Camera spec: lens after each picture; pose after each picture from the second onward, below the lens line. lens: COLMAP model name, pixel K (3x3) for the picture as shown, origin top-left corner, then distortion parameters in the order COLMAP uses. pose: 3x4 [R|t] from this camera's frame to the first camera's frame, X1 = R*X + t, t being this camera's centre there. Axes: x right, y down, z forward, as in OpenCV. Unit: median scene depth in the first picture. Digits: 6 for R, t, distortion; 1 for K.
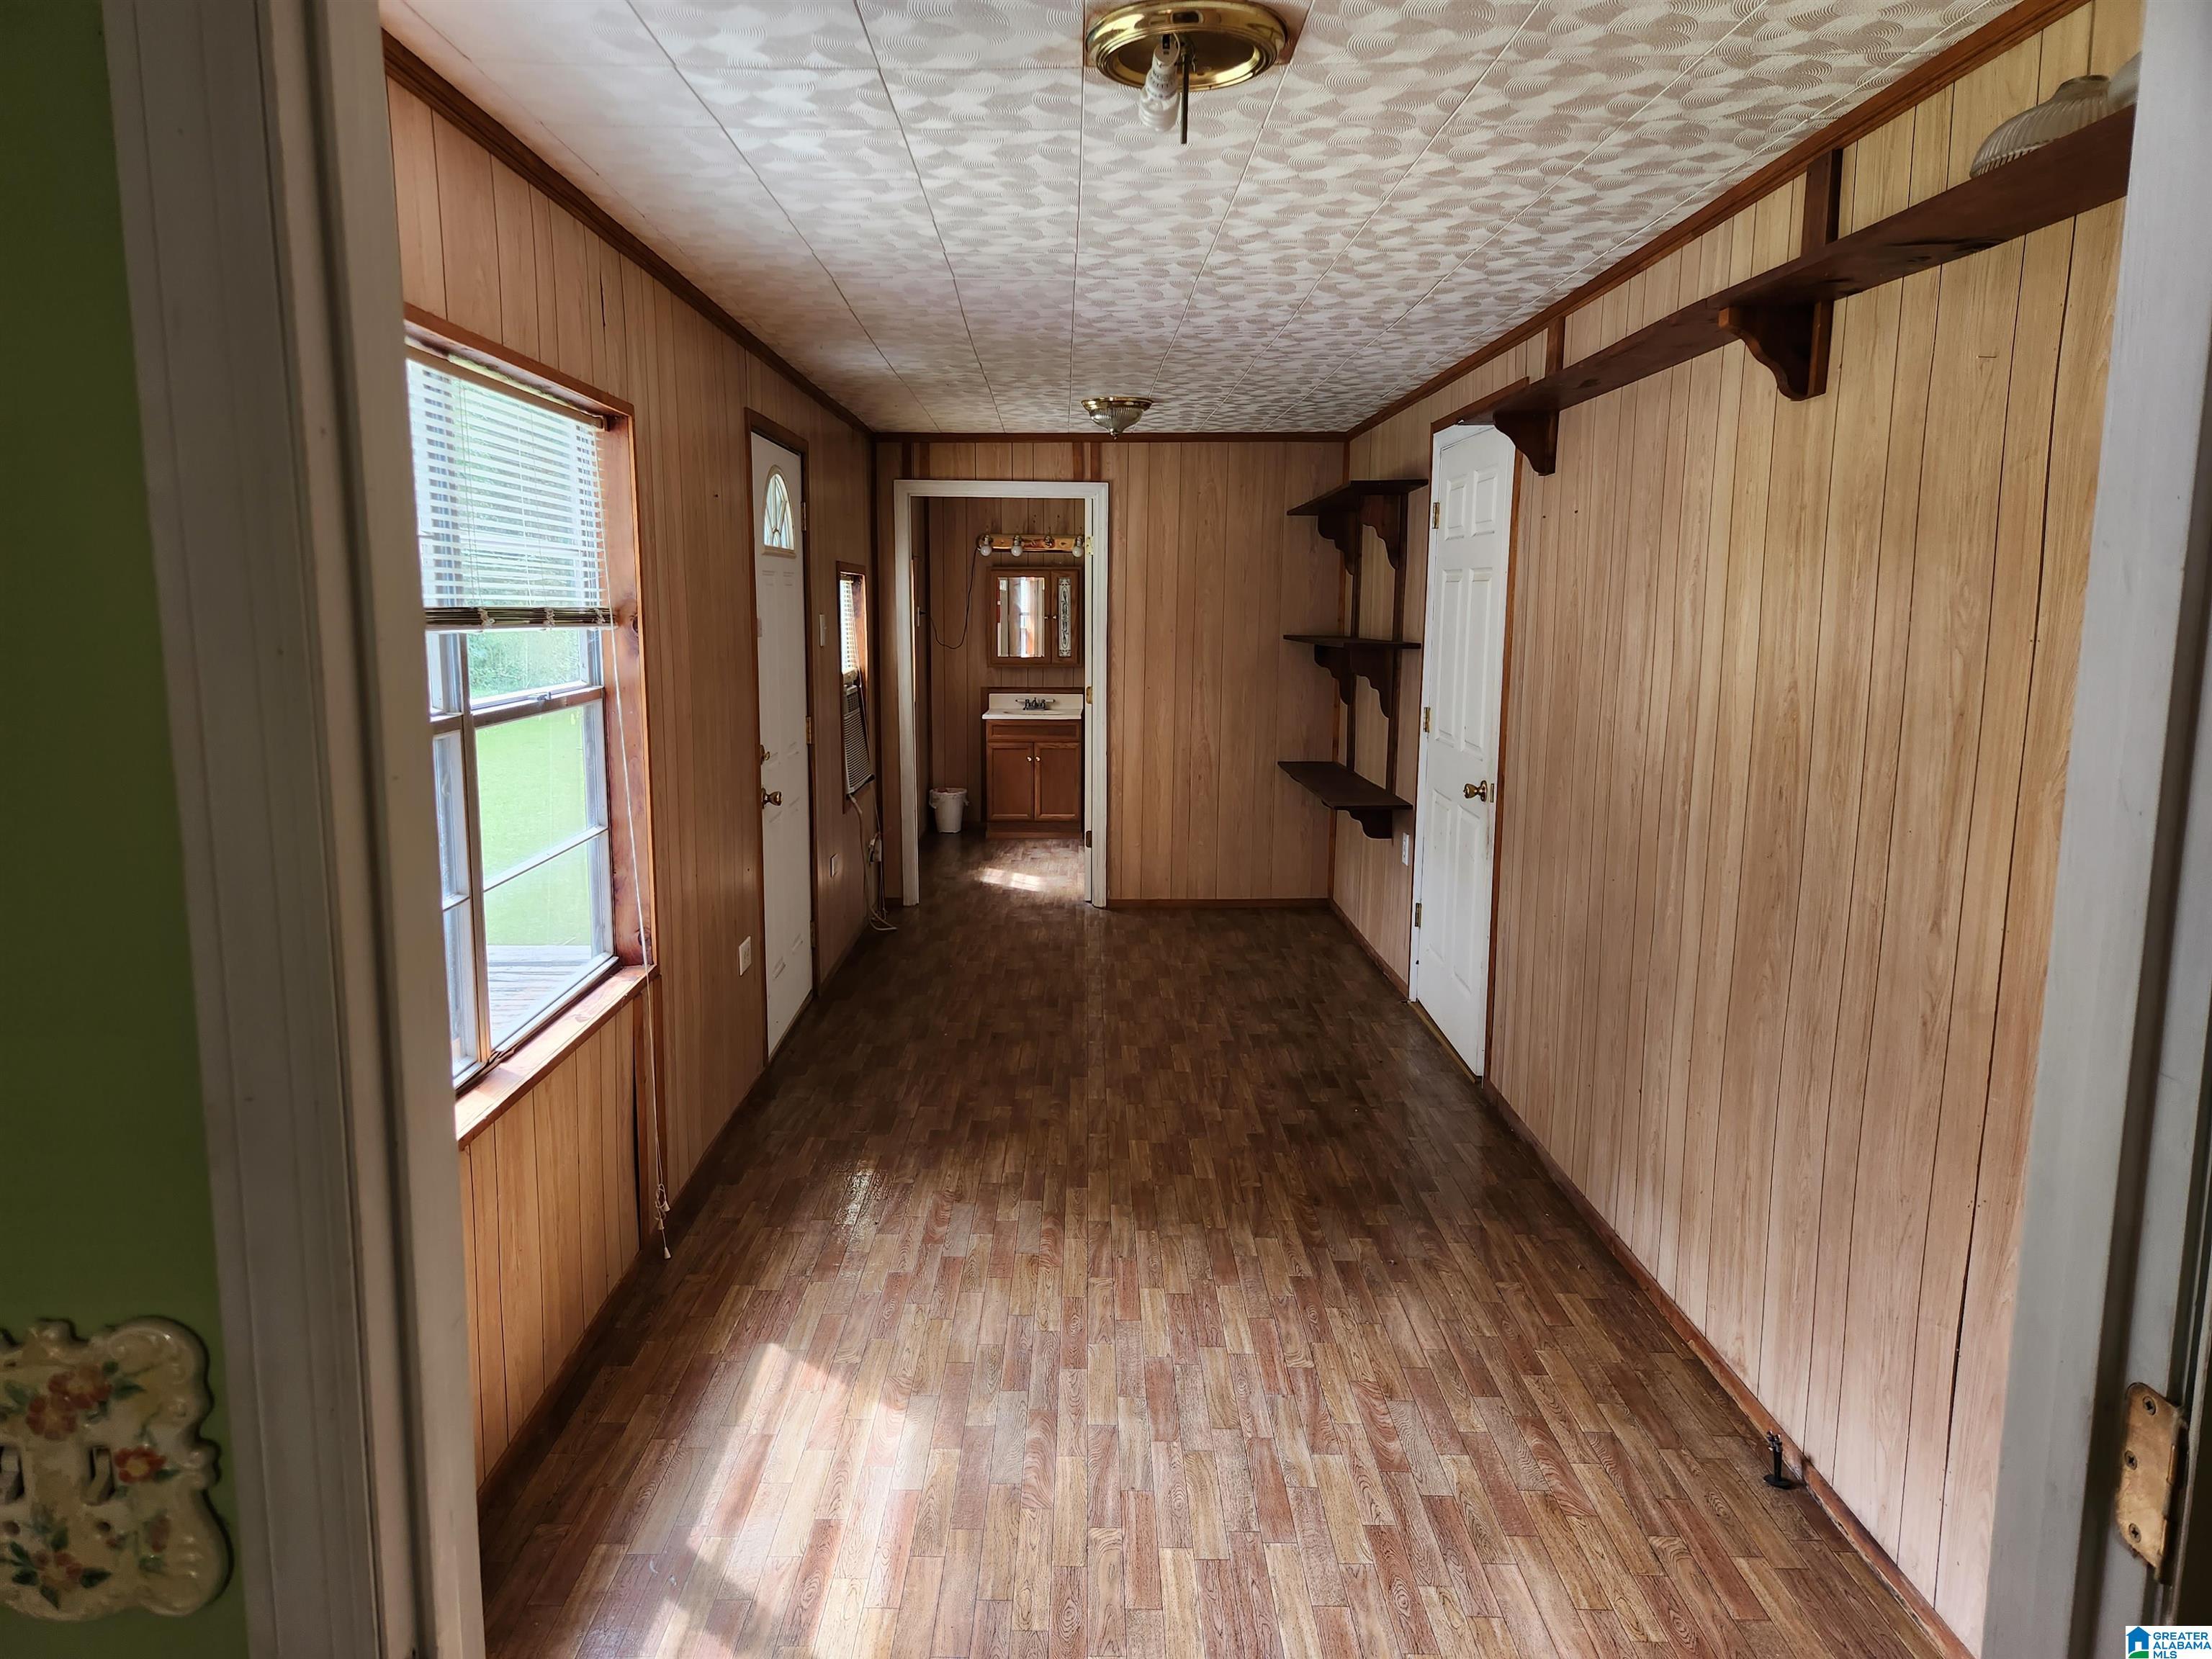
lens RADIAL K [[1490.0, 0, 1106.0], [0, 1490.0, 829.5], [0, 0, 1]] dist [0.064821, 0.000488]
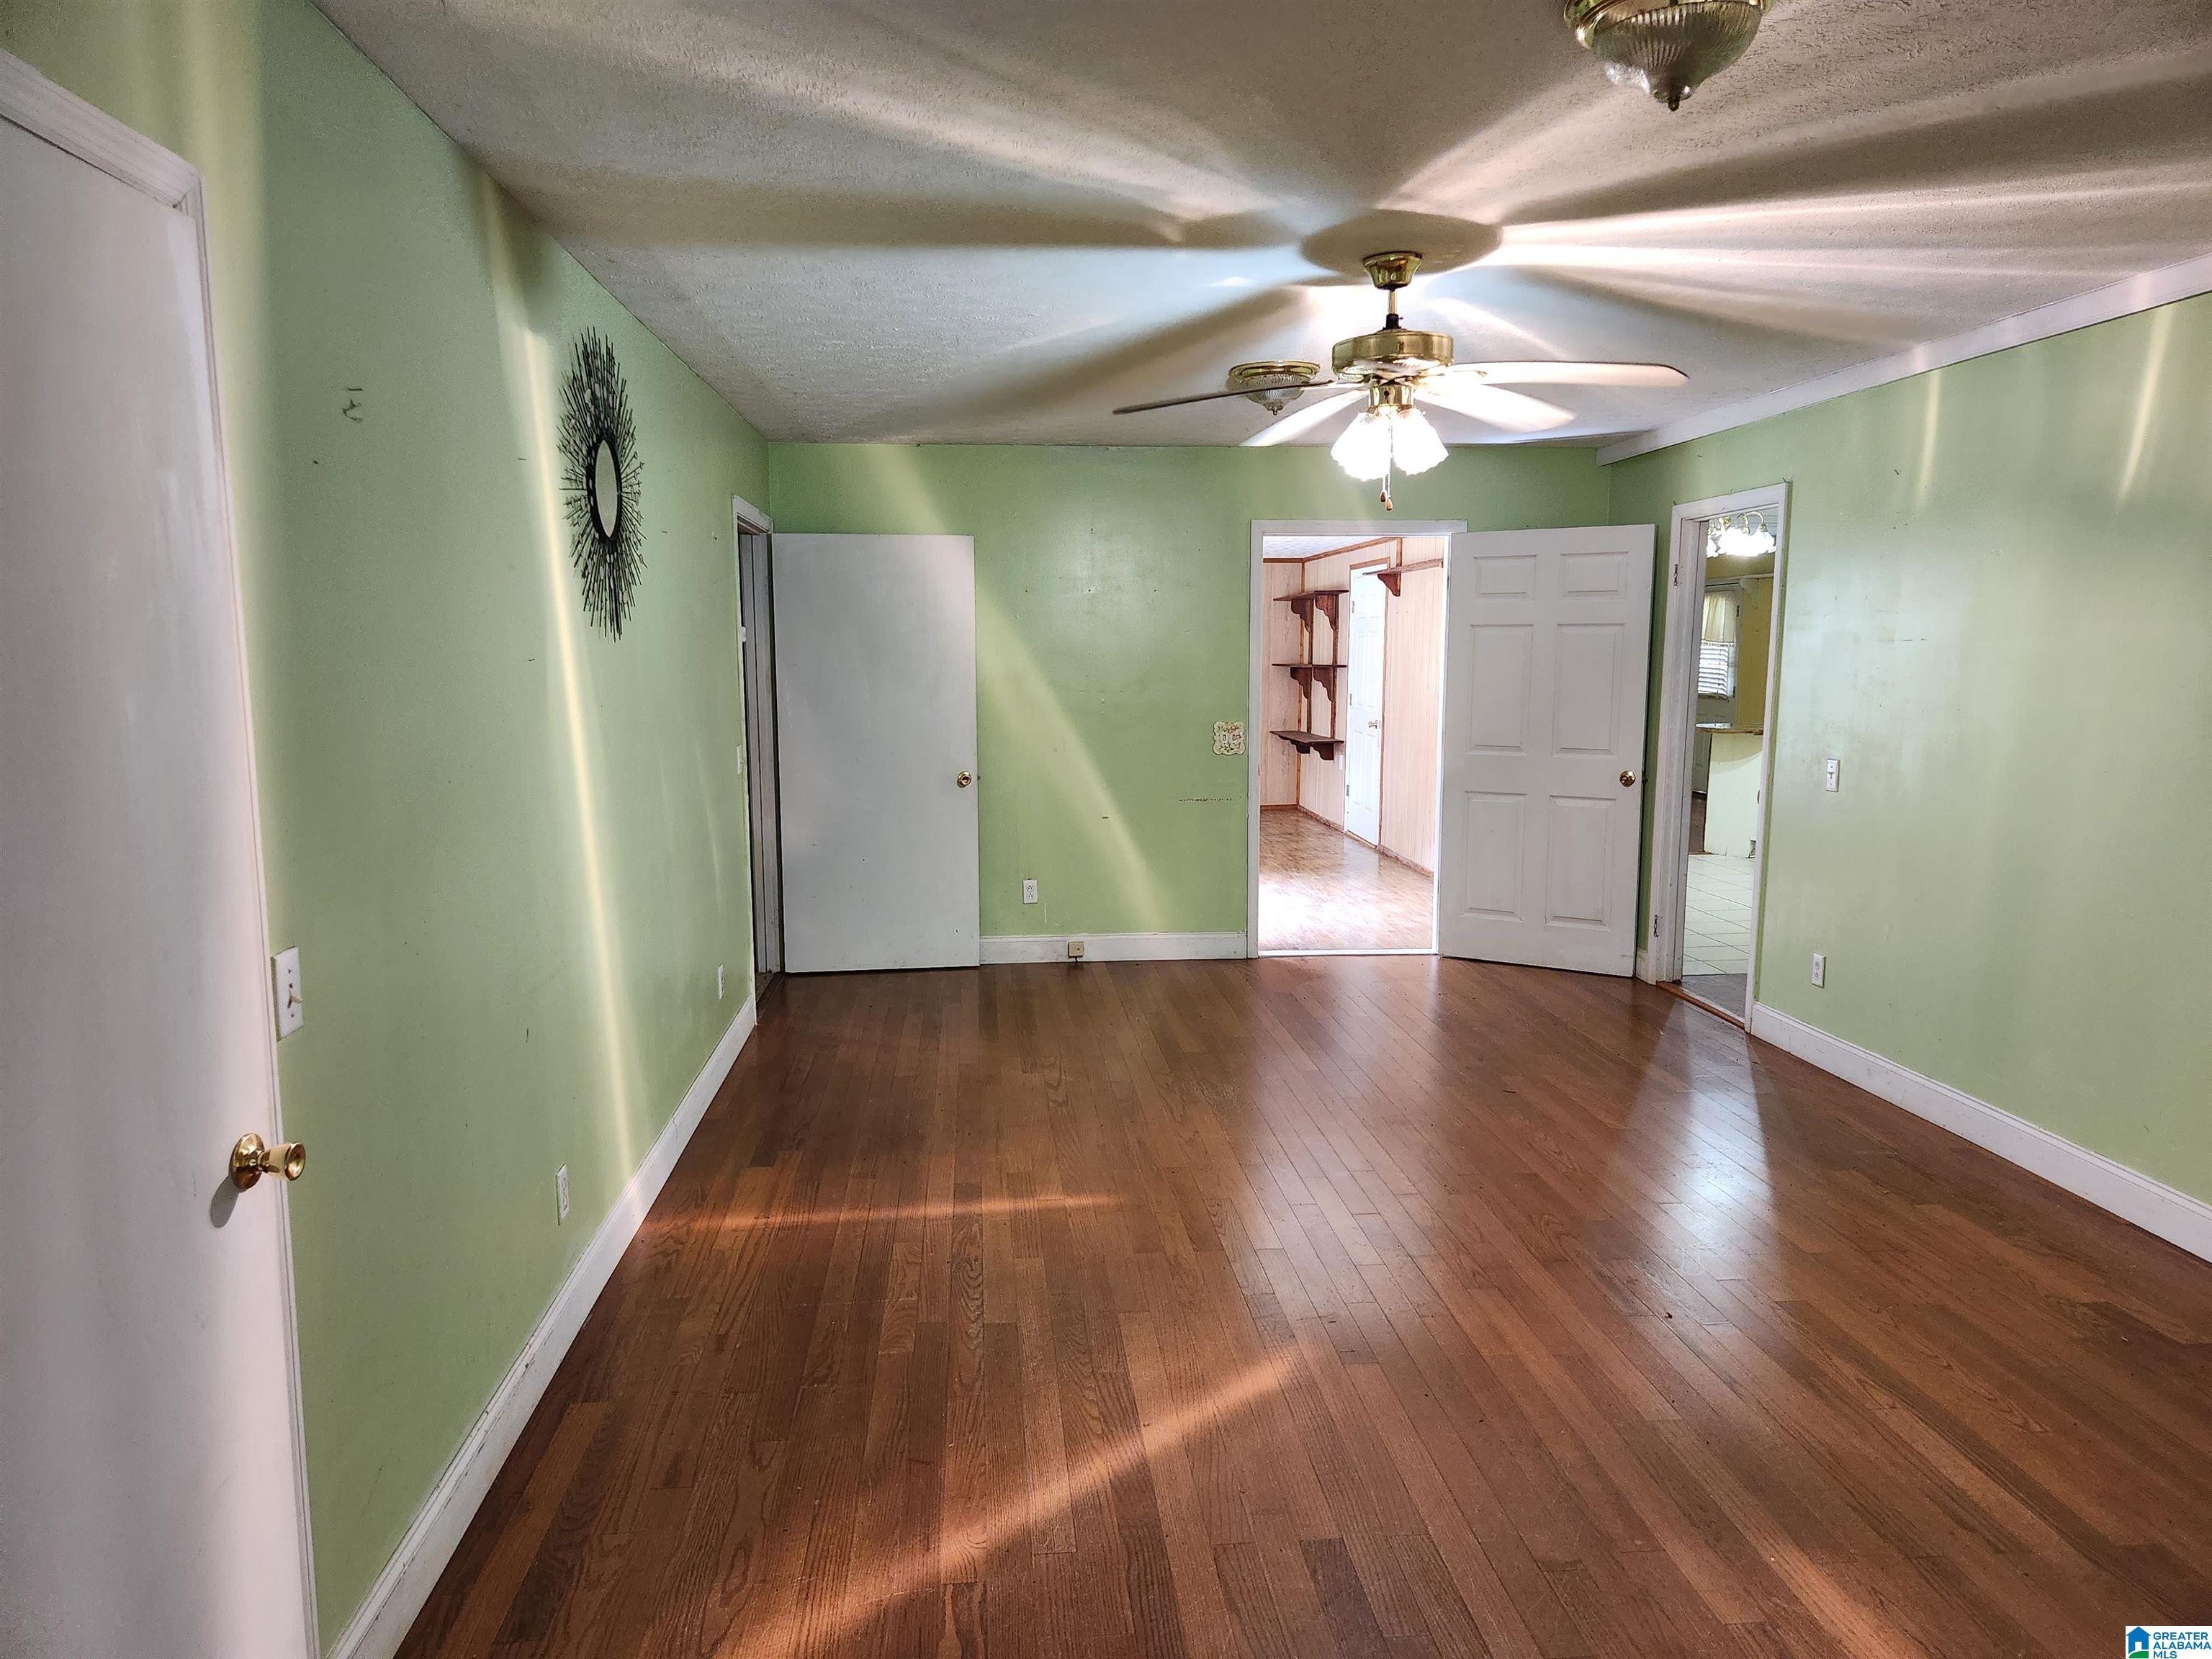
lens RADIAL K [[1490.0, 0, 1106.0], [0, 1490.0, 829.5], [0, 0, 1]] dist [0.064821, 0.000488]
pose [[0.997669, -0.012148, 0.067147, -0.256822], [0.014094, 0.999492, -0.028592, 0.152951], [-0.066766, 0.029471, 0.997333, -1.013068]]
